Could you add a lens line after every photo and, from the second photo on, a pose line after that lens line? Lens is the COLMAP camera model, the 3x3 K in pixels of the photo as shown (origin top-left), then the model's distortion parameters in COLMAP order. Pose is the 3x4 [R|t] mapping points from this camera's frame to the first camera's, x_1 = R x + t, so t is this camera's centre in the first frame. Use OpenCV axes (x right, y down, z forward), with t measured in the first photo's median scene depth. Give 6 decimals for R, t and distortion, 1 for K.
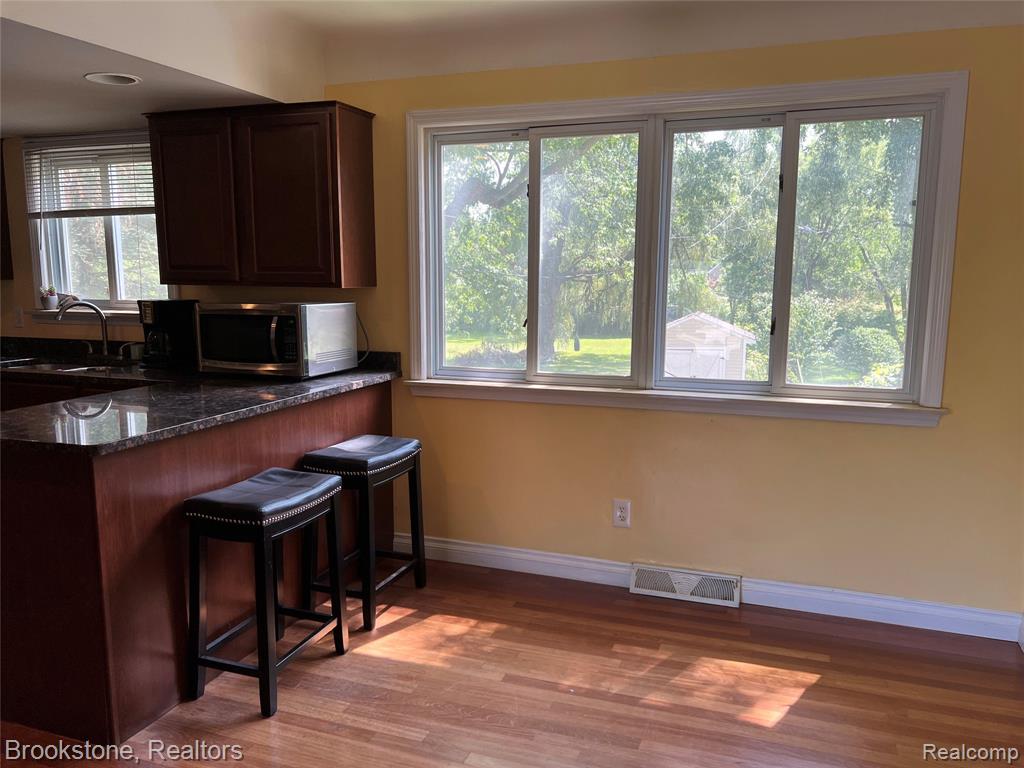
lens RADIAL K [[777.2, 0, 512.0], [0, 777.2, 384.0], [0, 0, 1]] dist [0.087449, -0.144421]
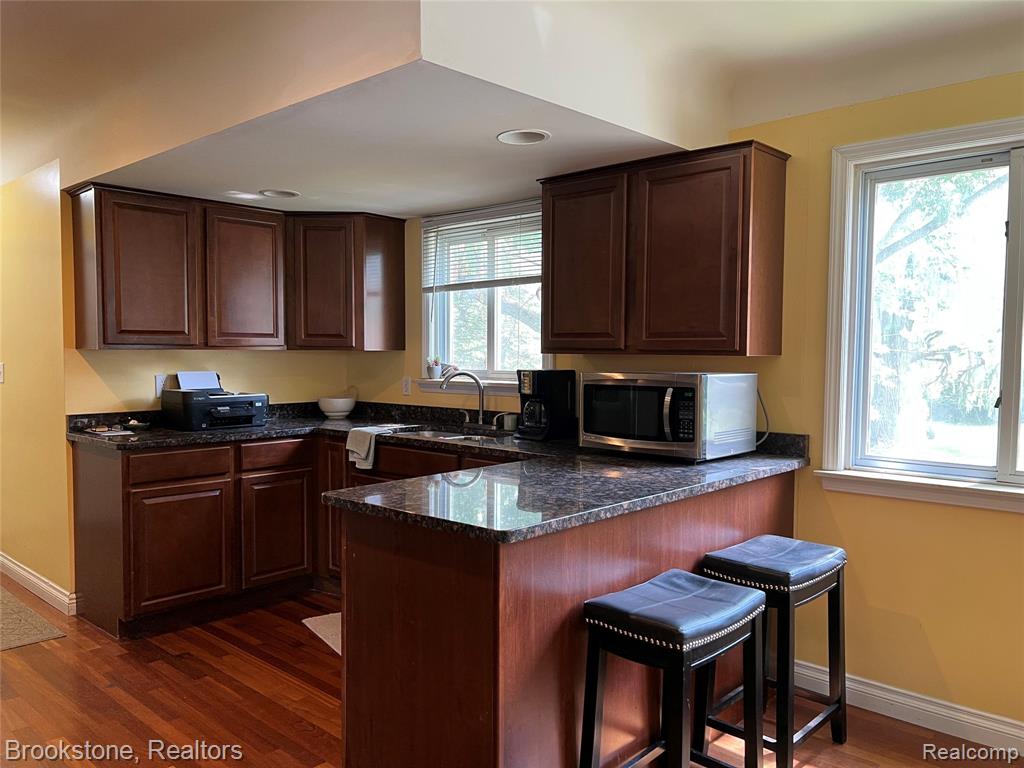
lens RADIAL K [[777.2, 0, 512.0], [0, 777.2, 384.0], [0, 0, 1]] dist [0.087449, -0.144421]
pose [[0.920528, 0.018331, -0.390247, -0.116792], [-0.057221, 0.994452, -0.088263, -0.003685], [0.386464, 0.103579, 0.916470, 0.126879]]
